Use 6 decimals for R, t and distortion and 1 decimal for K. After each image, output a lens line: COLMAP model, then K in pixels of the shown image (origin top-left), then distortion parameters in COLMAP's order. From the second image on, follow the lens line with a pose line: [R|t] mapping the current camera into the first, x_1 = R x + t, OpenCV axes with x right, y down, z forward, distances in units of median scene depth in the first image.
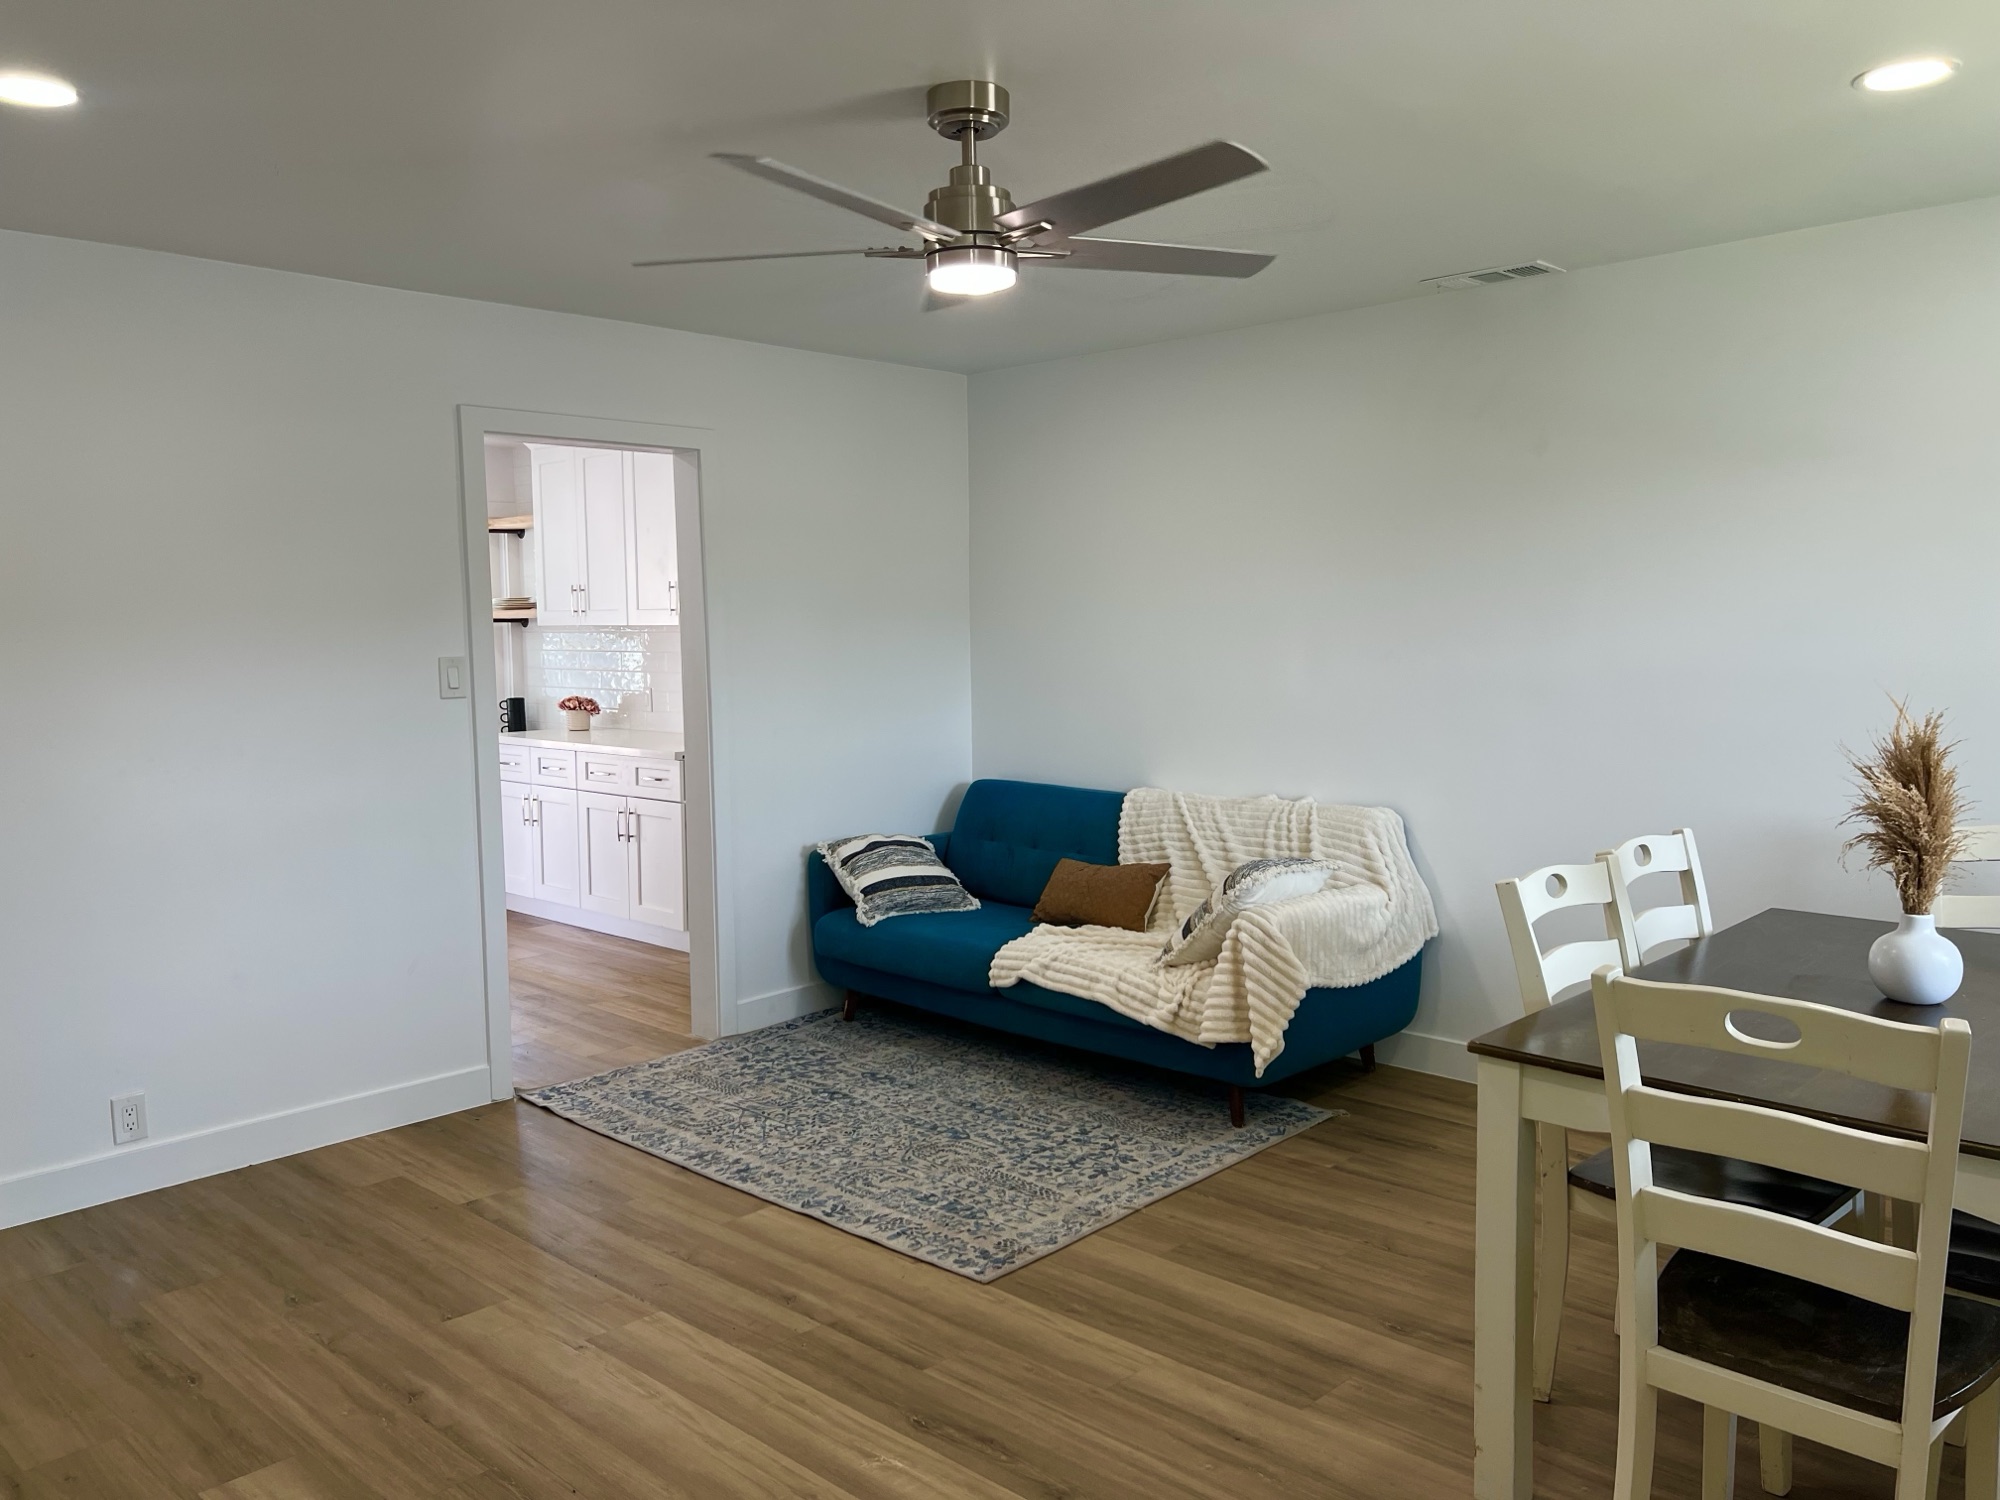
lens RADIAL K [[1509.7, 0, 1016.1], [0, 1509.7, 740.0], [0, 0, 1]] dist [0.060784, -0.070304]
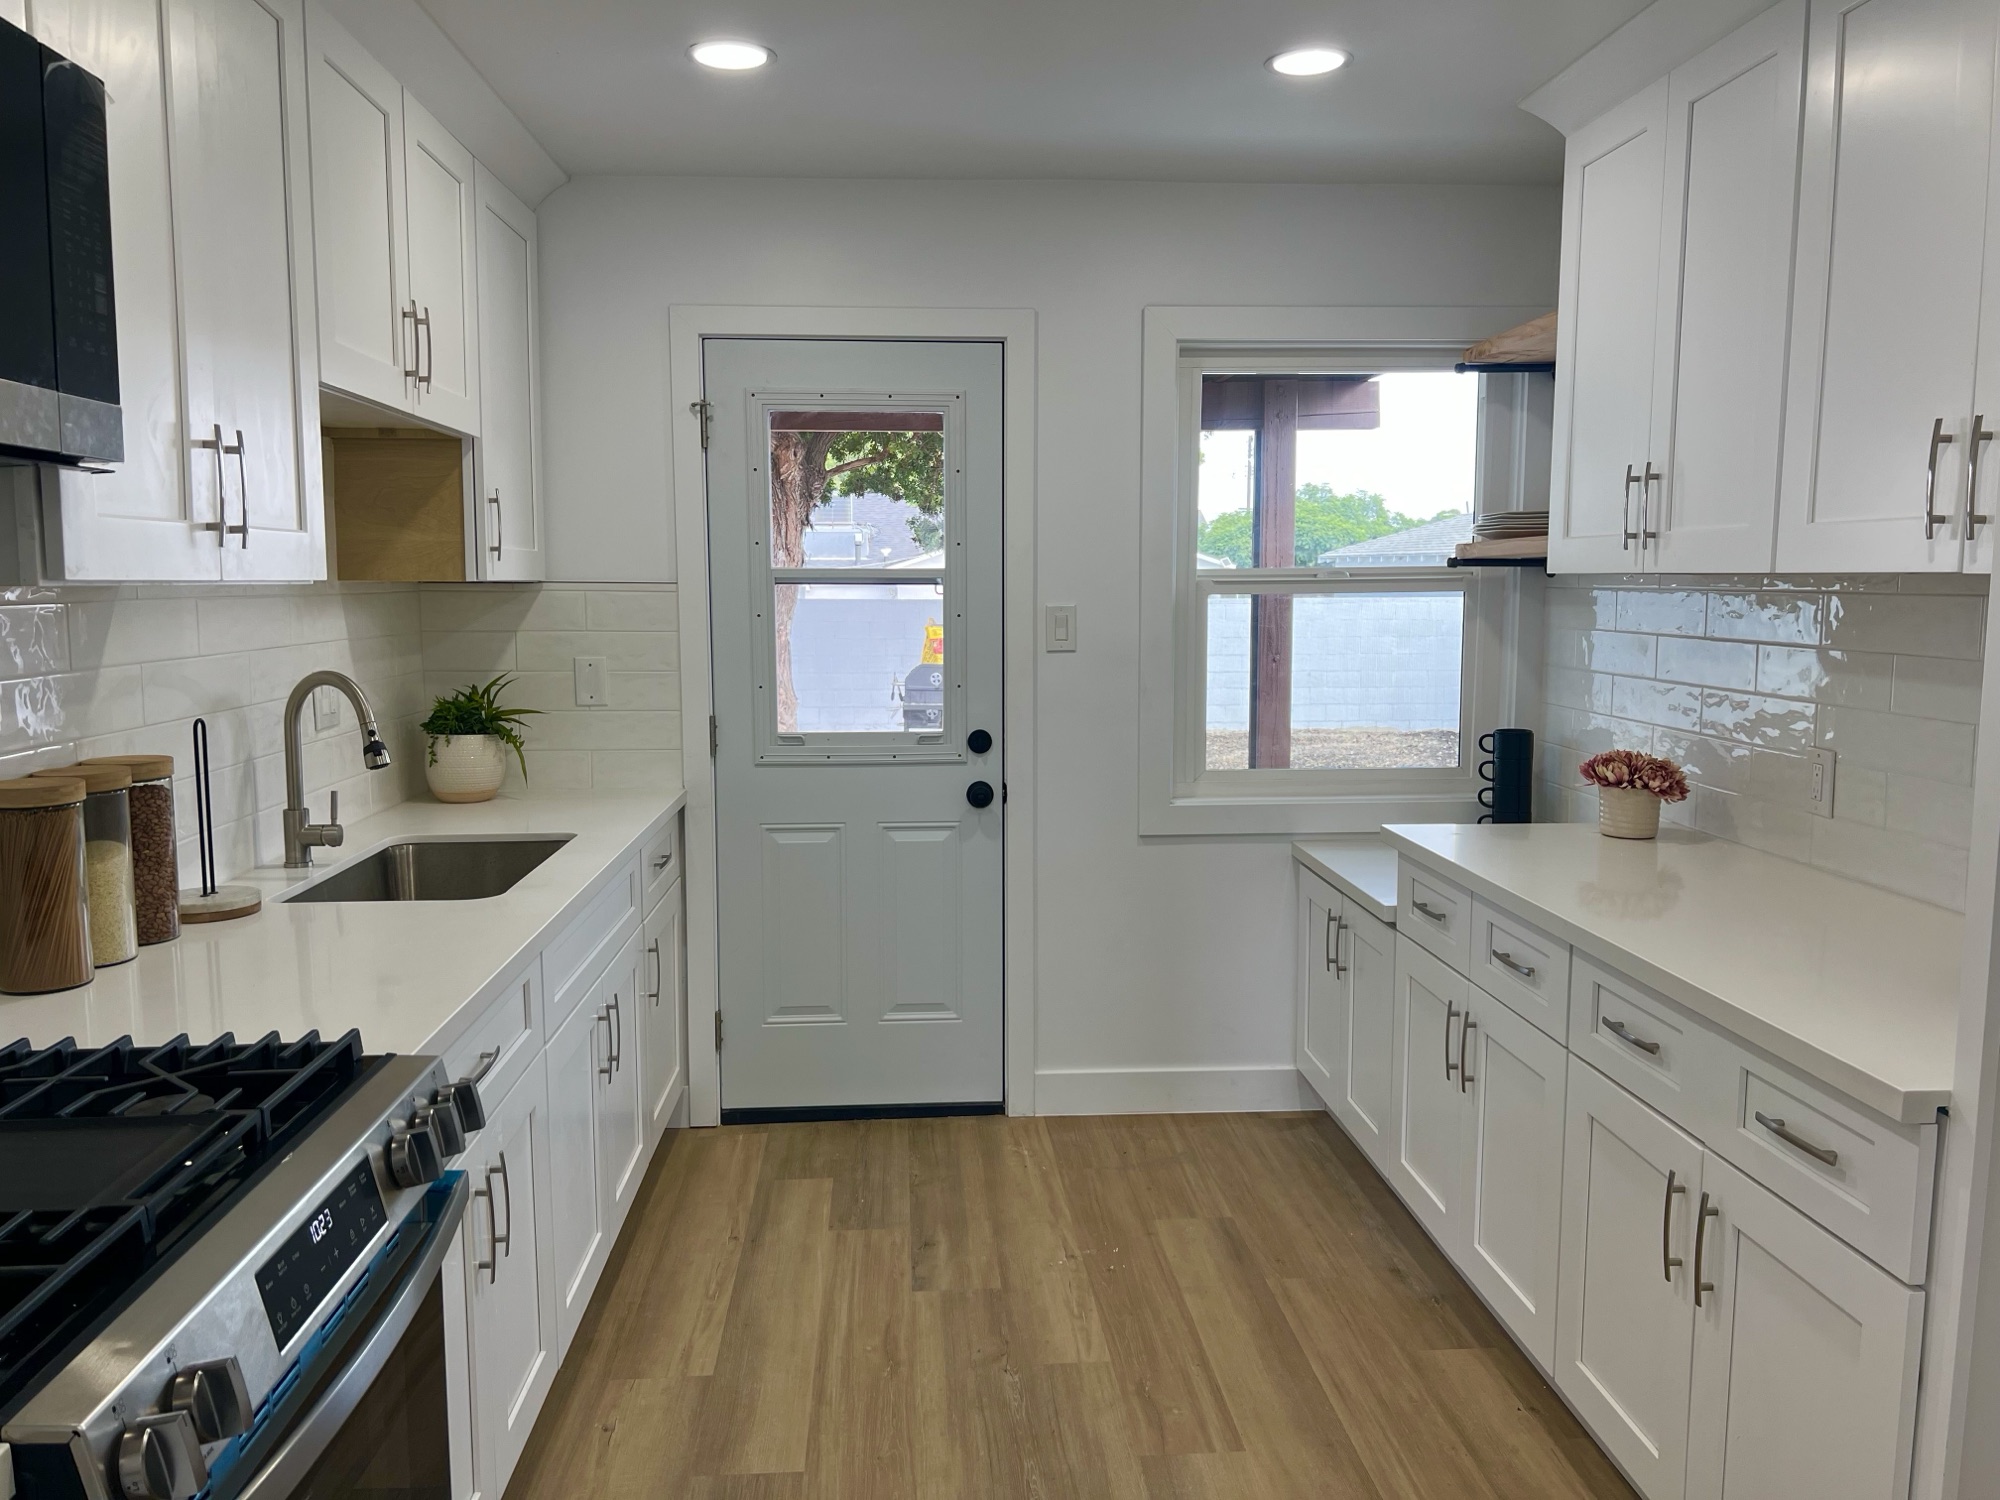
lens RADIAL K [[1509.7, 0, 1002.8], [0, 1509.7, 746.4], [0, 0, 1]] dist [0.060784, -0.070304]
pose [[0.738197, 0.084189, -0.669311, -0.259078], [-0.059857, 0.996443, 0.059319, -0.079350], [0.671924, -0.003726, 0.740611, 1.070811]]
